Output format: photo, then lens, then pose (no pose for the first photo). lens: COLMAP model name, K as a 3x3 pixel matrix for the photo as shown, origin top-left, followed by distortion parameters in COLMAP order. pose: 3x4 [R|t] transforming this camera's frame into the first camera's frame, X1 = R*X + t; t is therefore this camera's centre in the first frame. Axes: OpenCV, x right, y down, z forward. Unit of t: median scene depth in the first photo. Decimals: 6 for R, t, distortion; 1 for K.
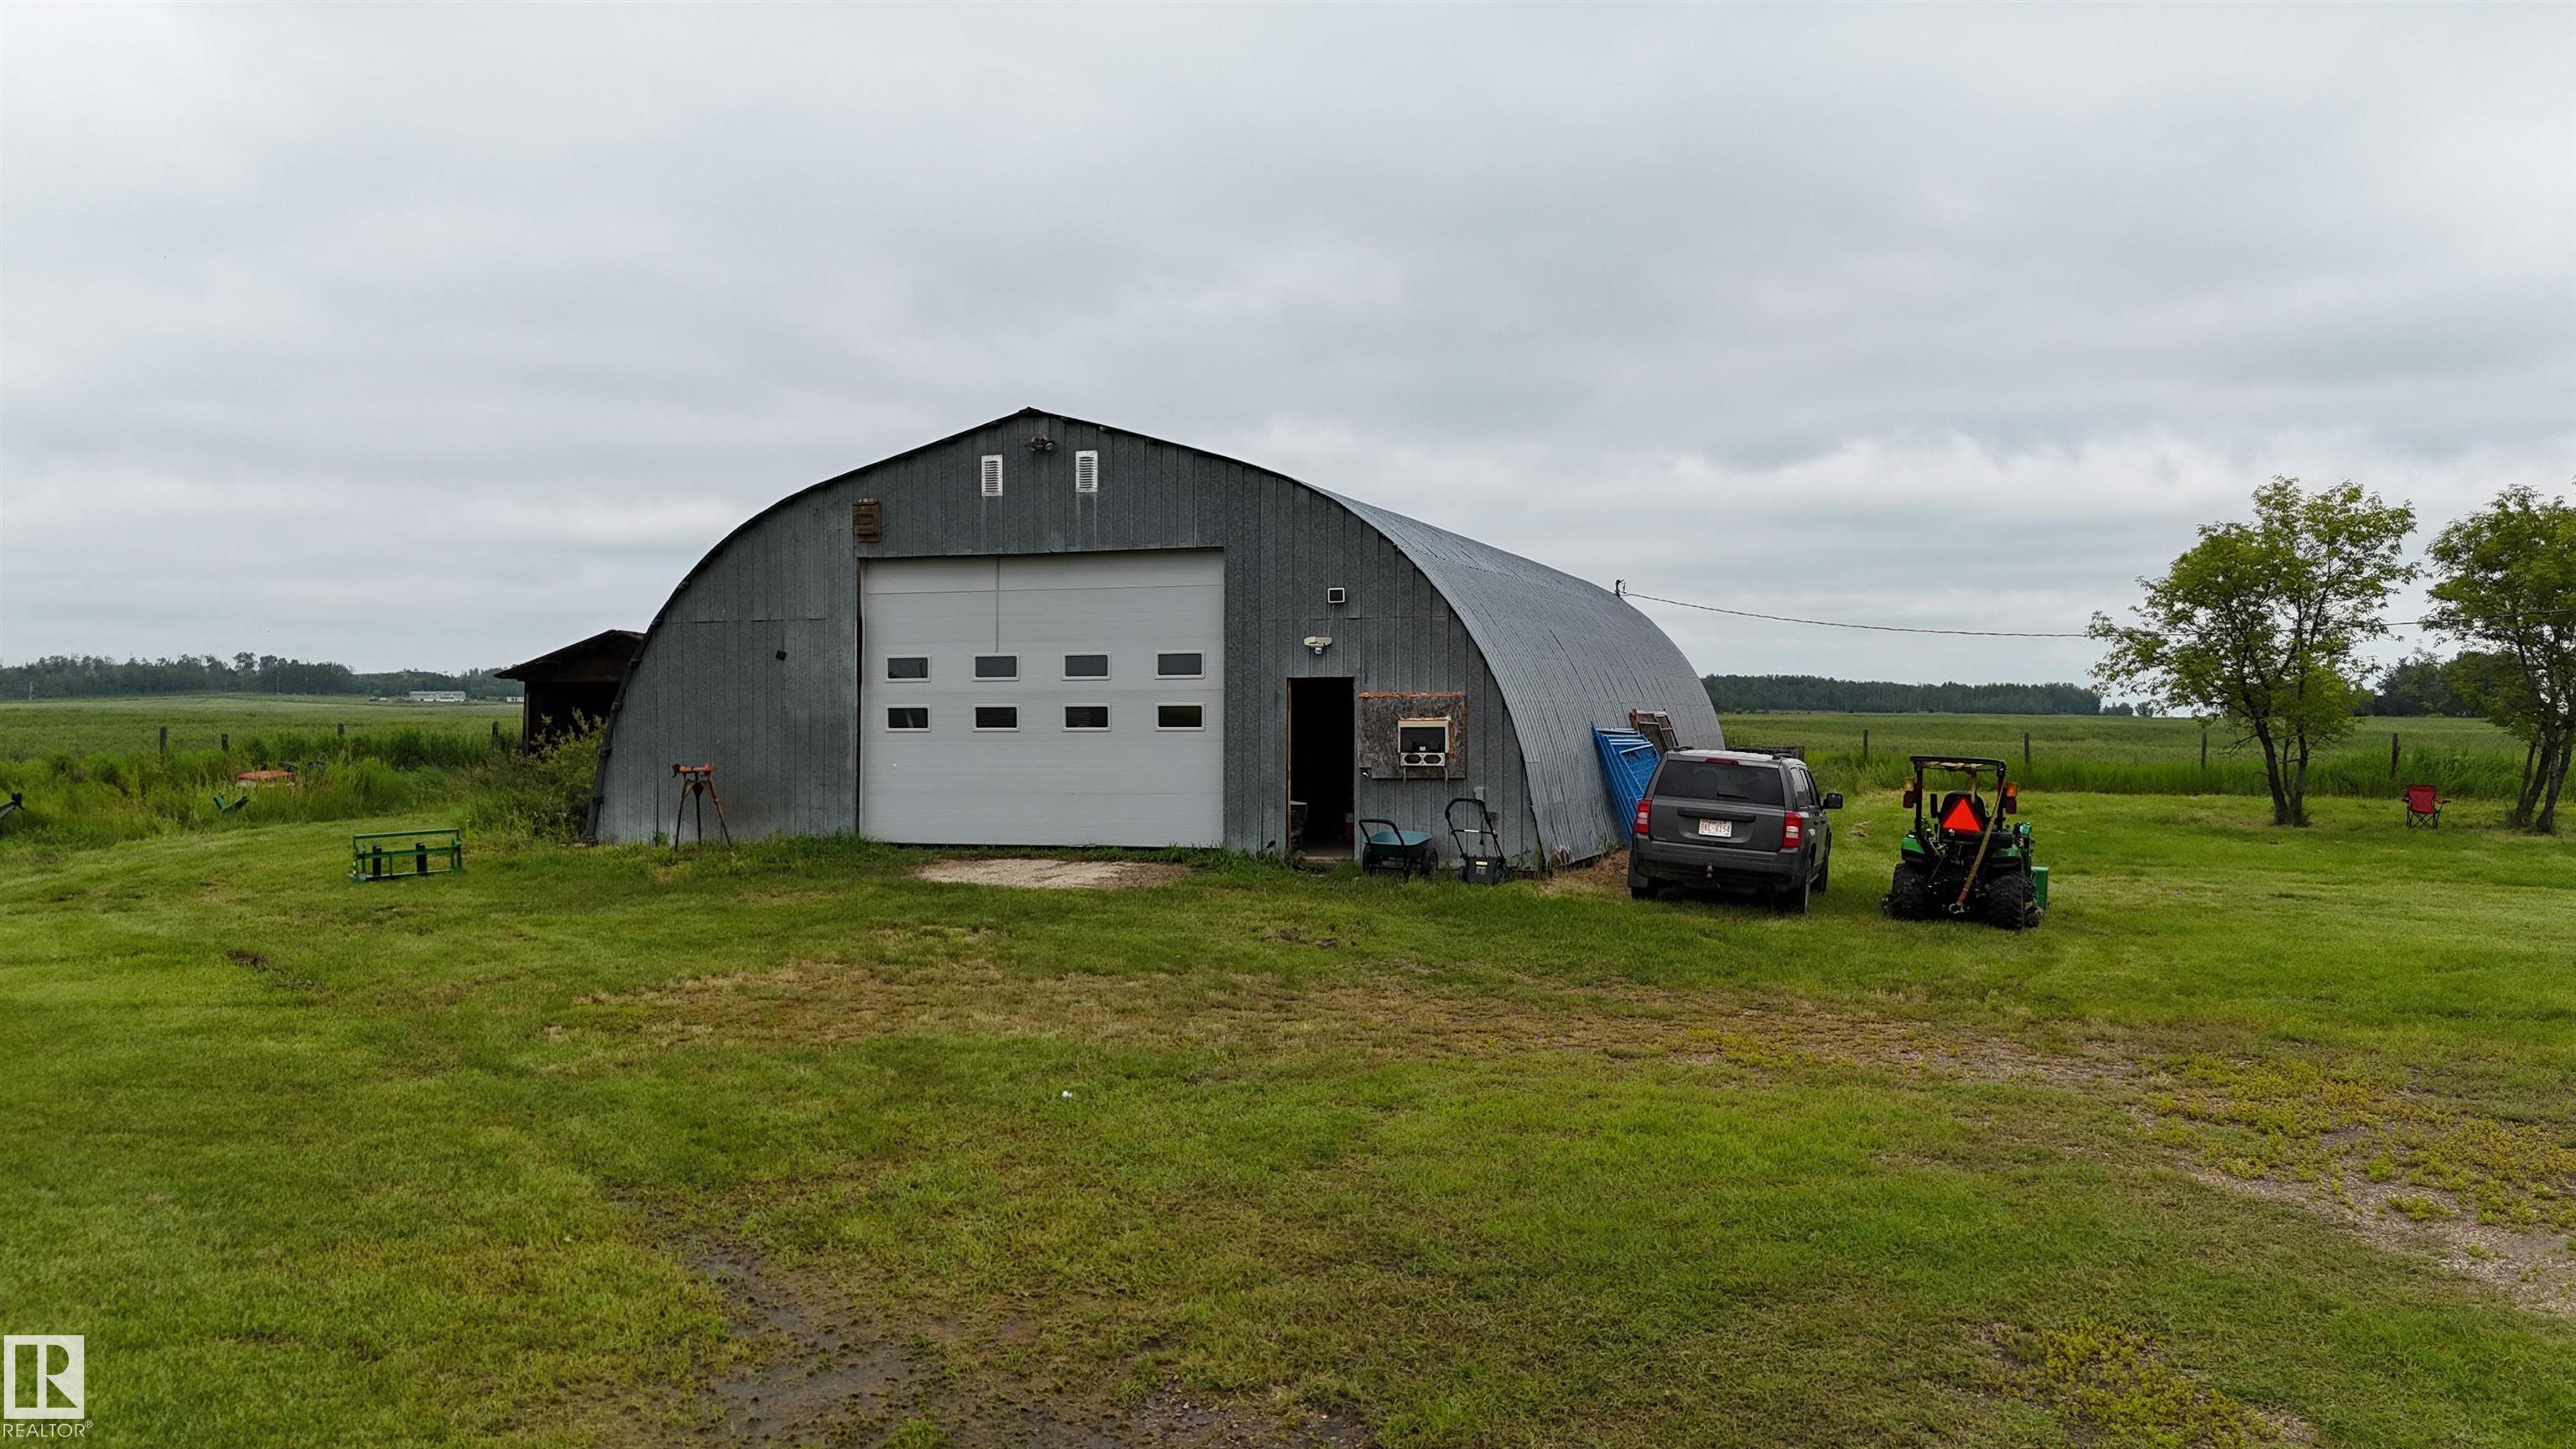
lens RADIAL K [[1888.6, 0, 1299.4], [0, 1888.6, 720.2], [0, 0, 1]] dist [0.066272, -0.068008]
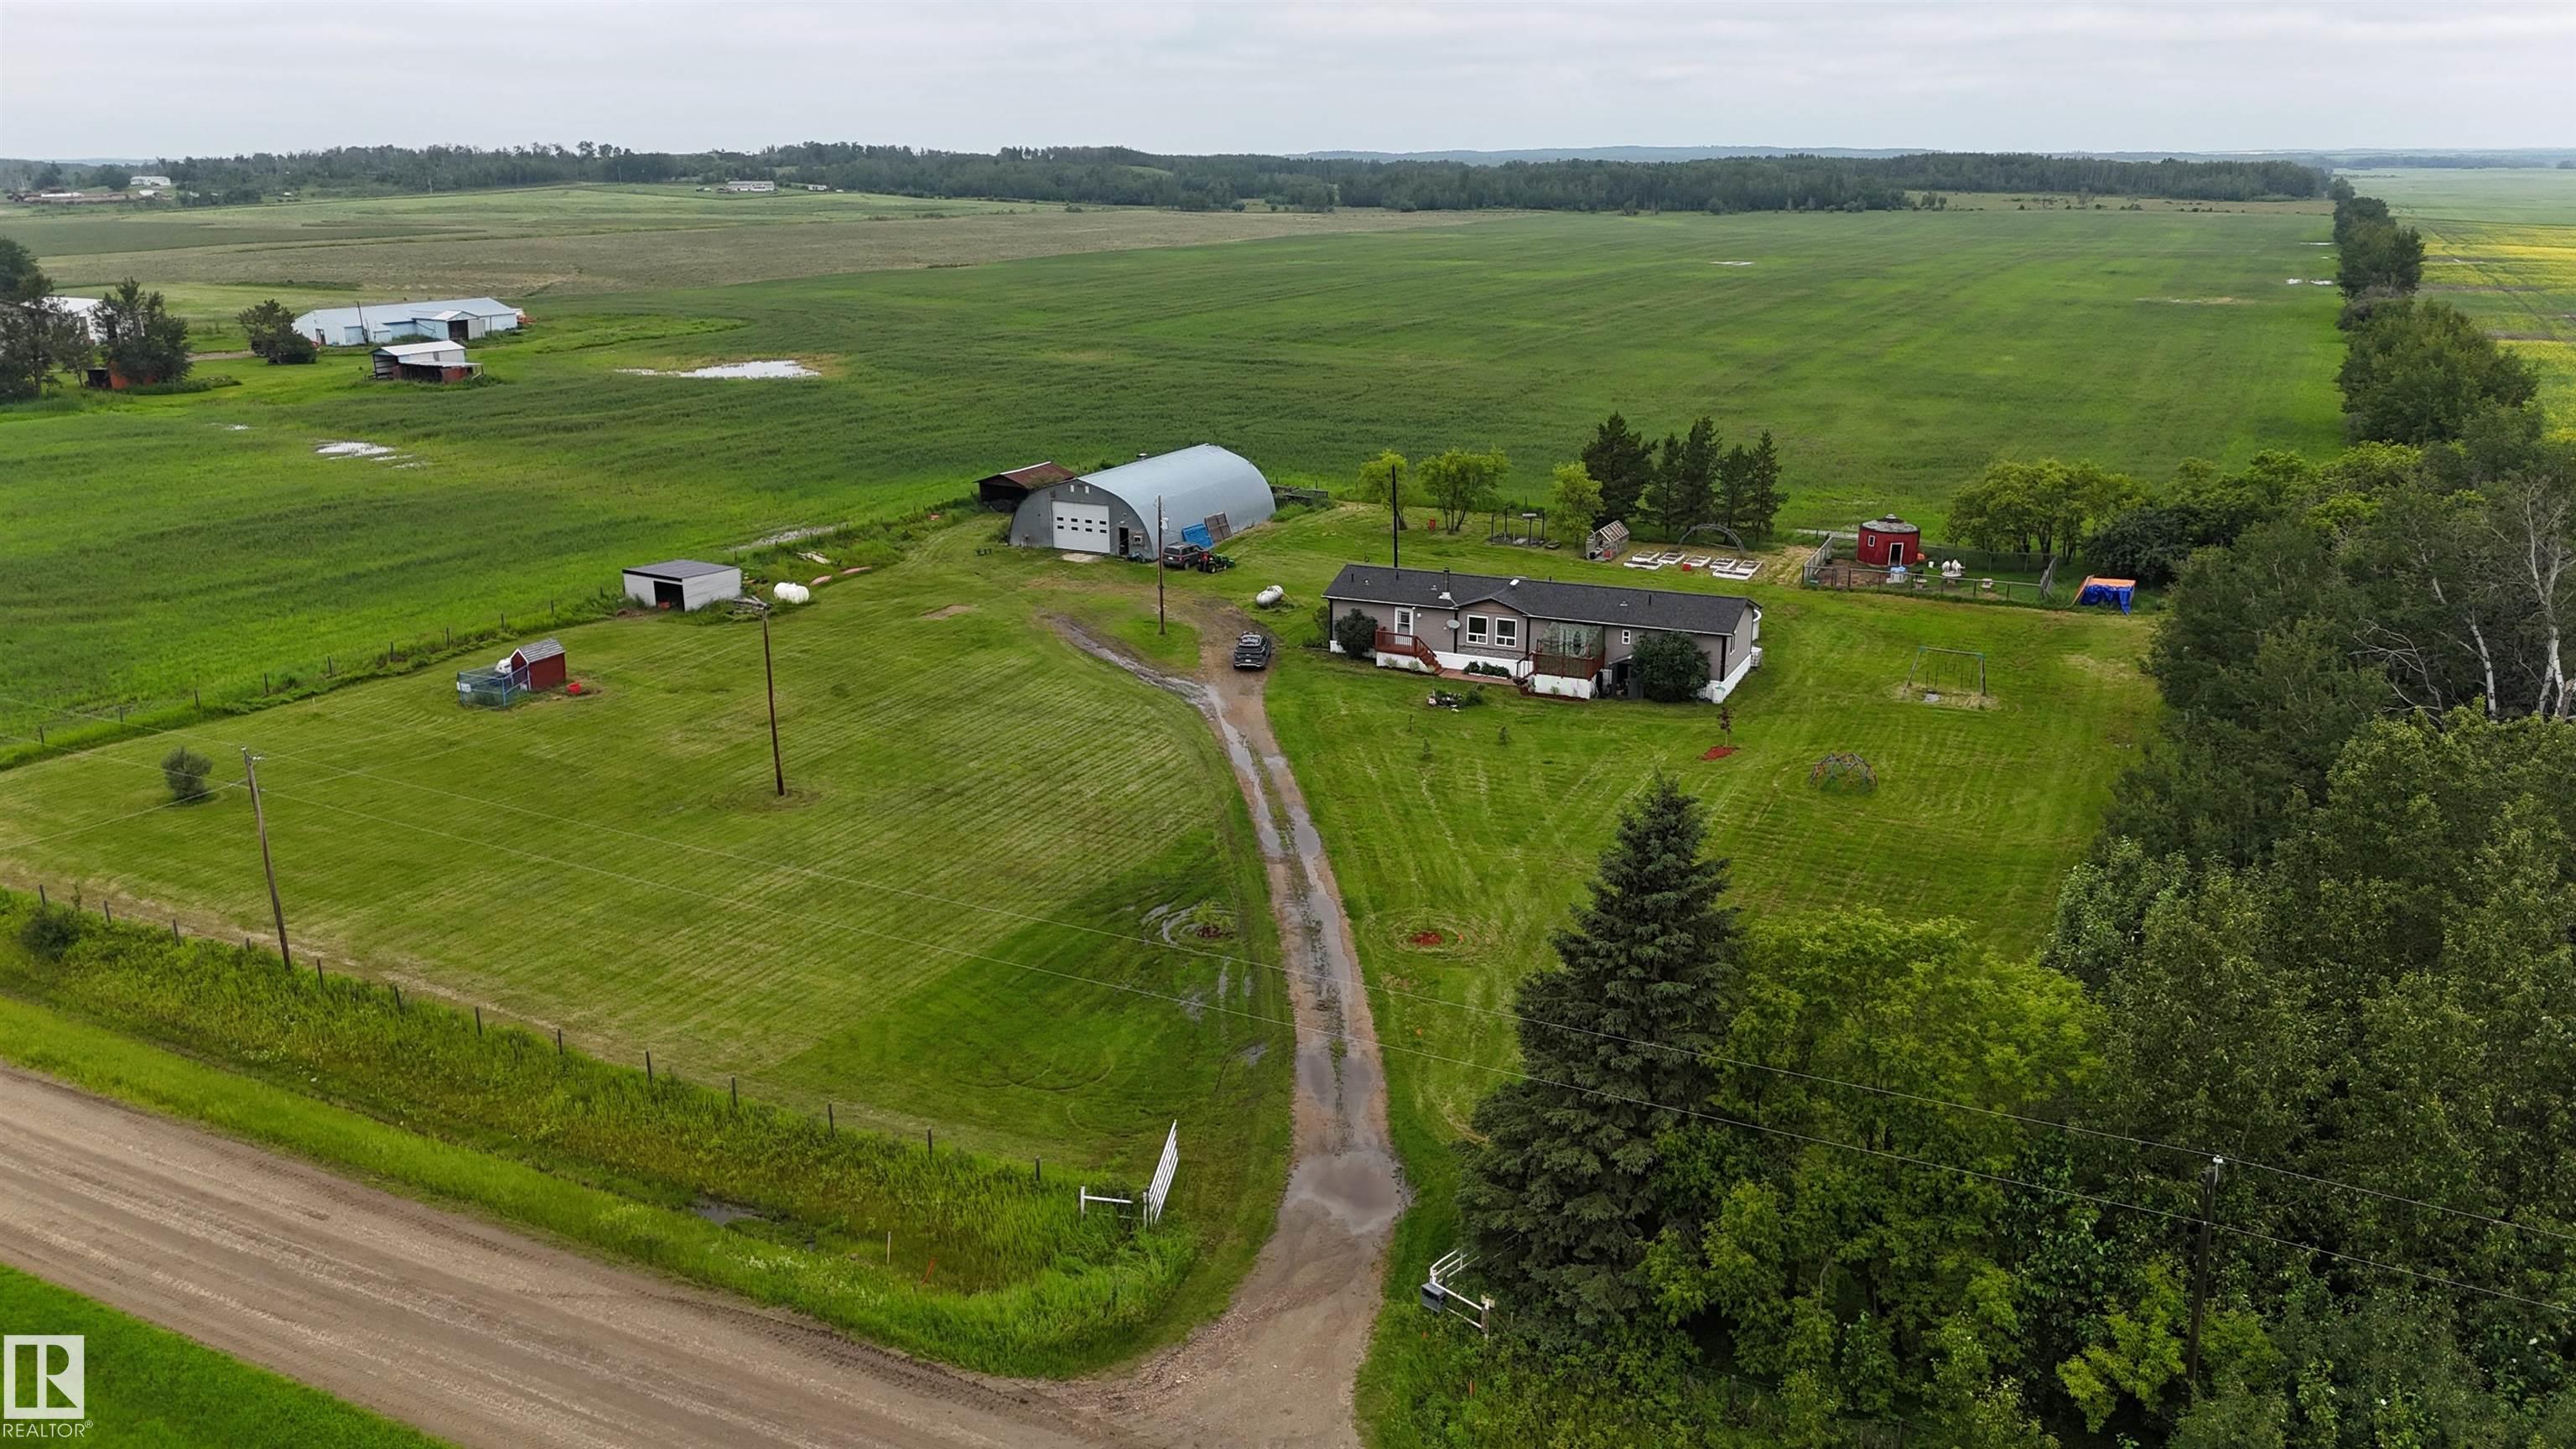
lens RADIAL K [[1888.6, 0, 1295.6], [0, 1888.6, 741.5], [0, 0, 1]] dist [0.066272, -0.068008]
pose [[0.990075, 0.037390, -0.135472, 1.396602], [0.004339, 0.955367, 0.295390, -1.147047], [0.140470, -0.293046, 0.945723, -4.851757]]
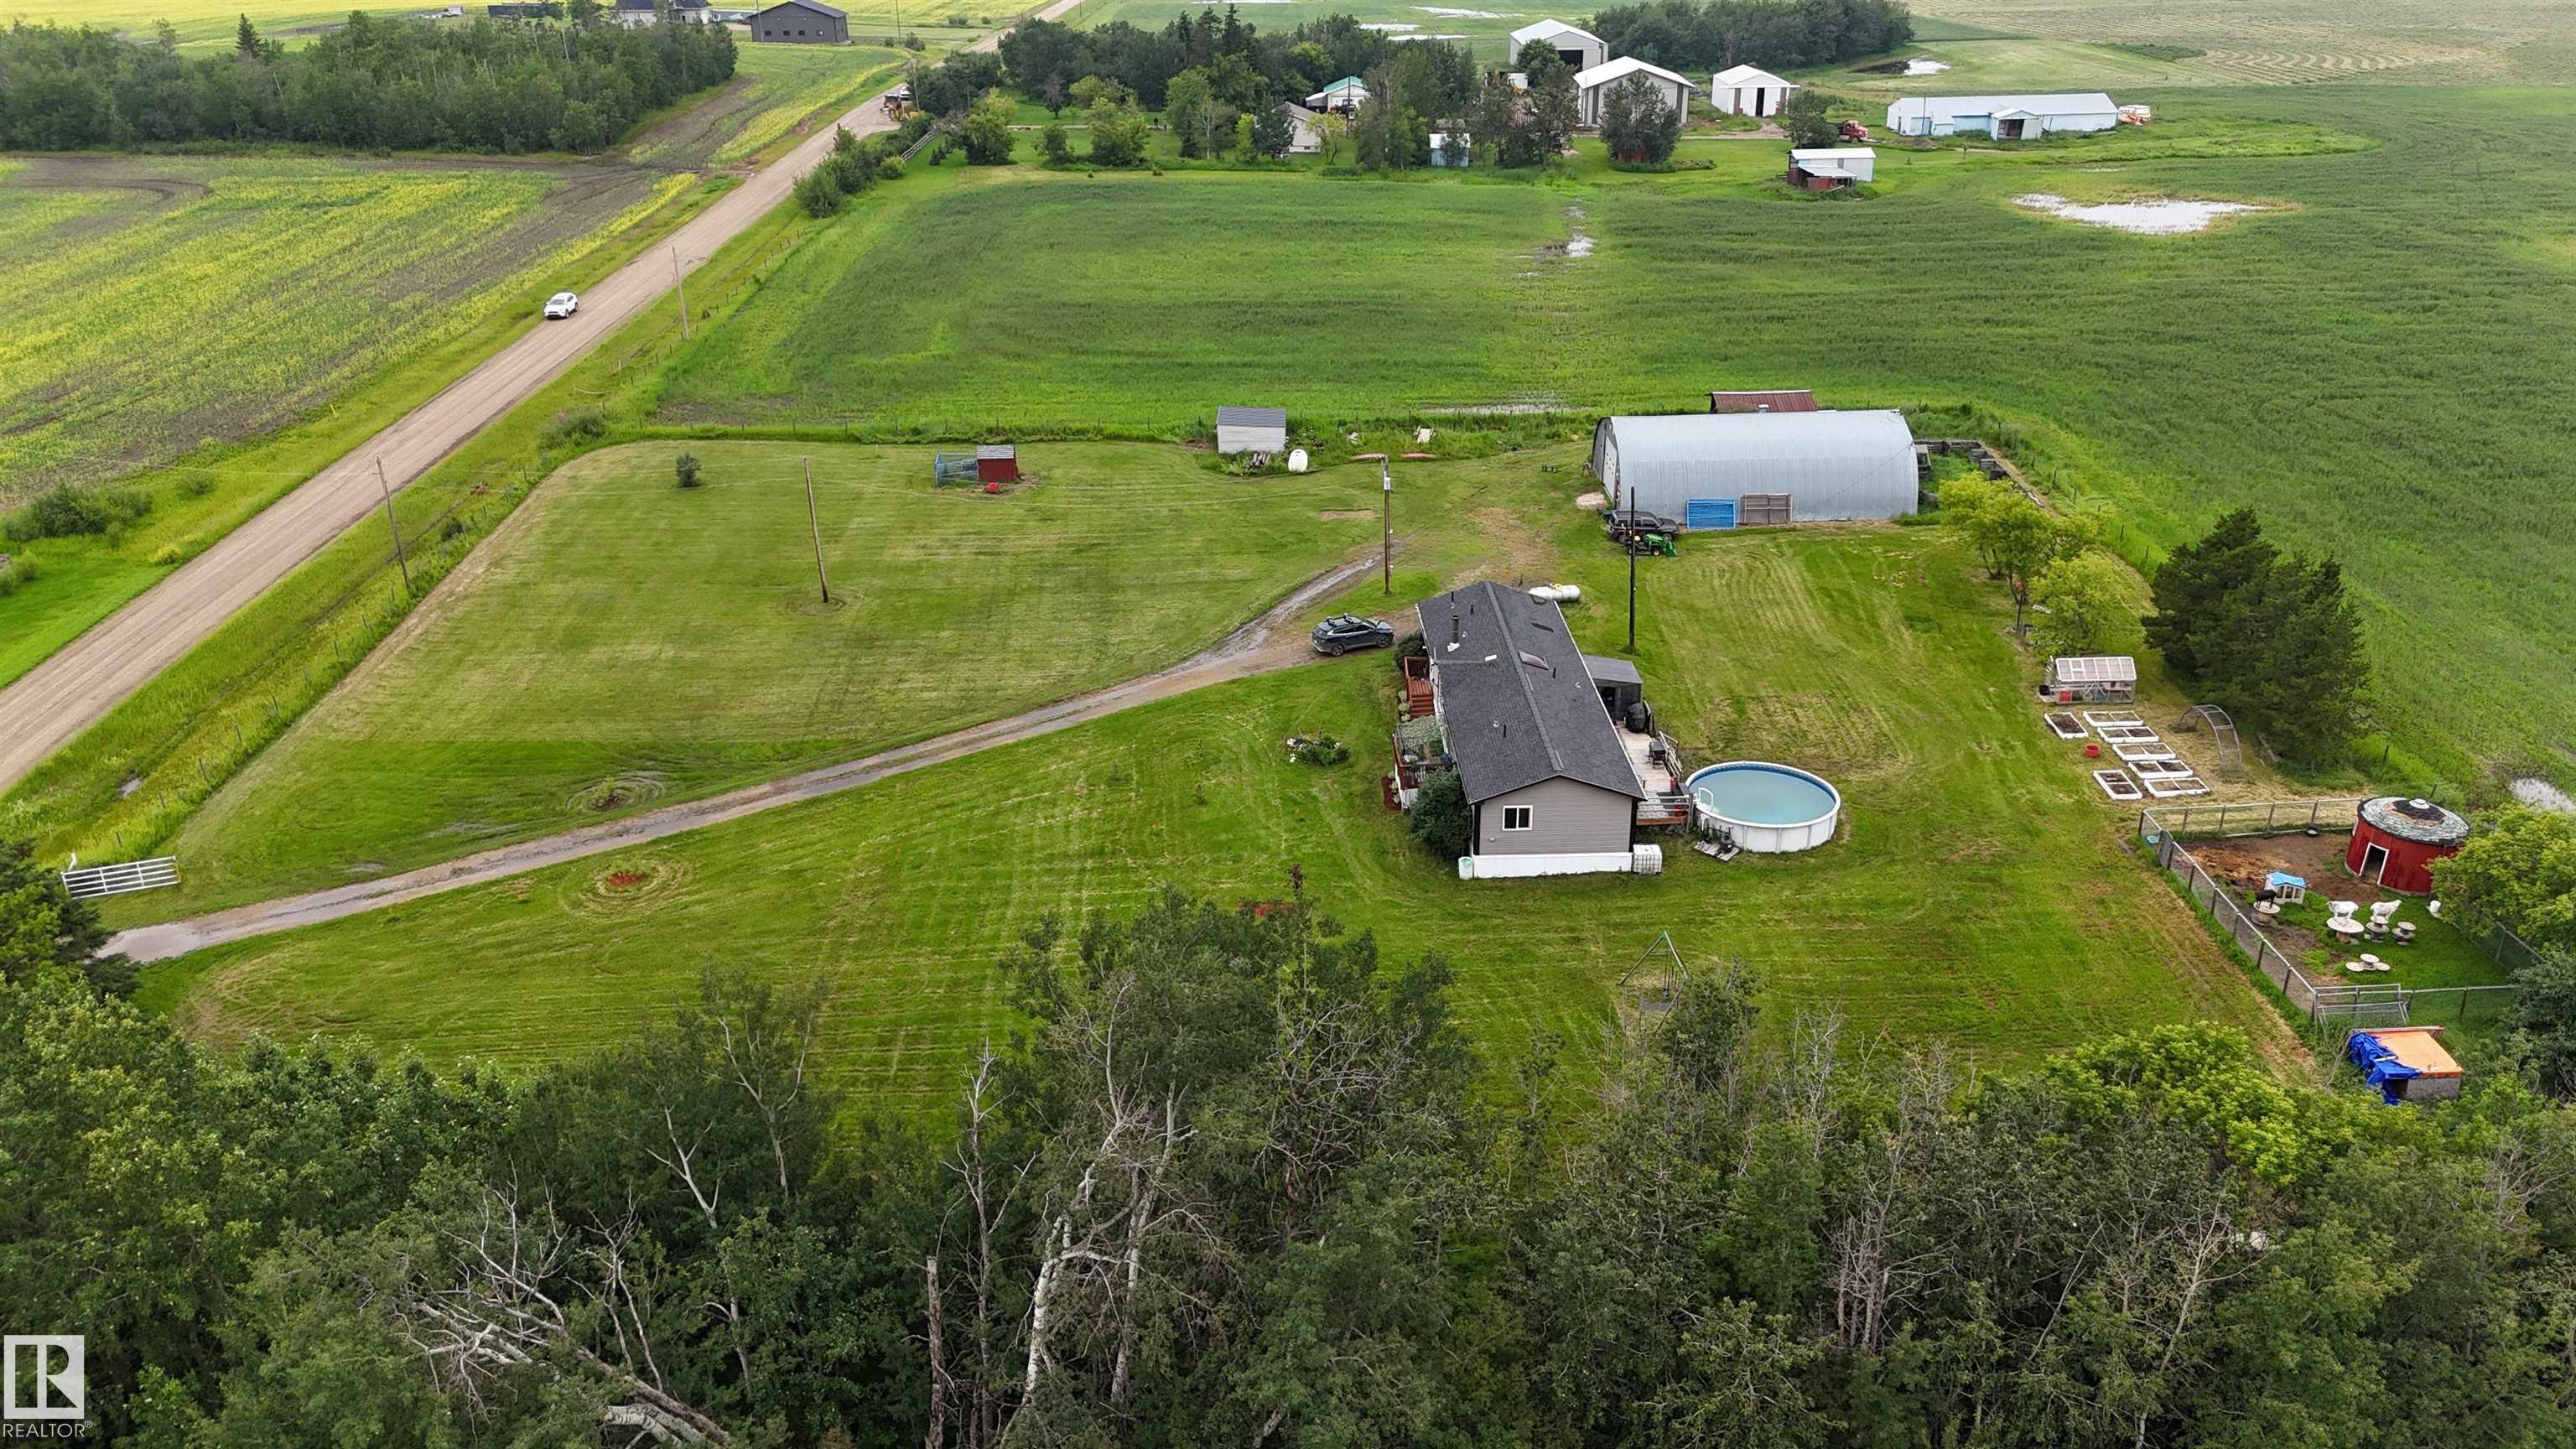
lens RADIAL K [[1888.6, 0, 1309.7], [0, 1888.6, 731.3], [0, 0, 1]] dist [0.066272, -0.068008]
pose [[0.339039, 0.385226, -0.858285, 4.721597], [0.009014, 0.910948, 0.412423, -1.641593], [0.940729, -0.147565, 0.305374, -1.673479]]
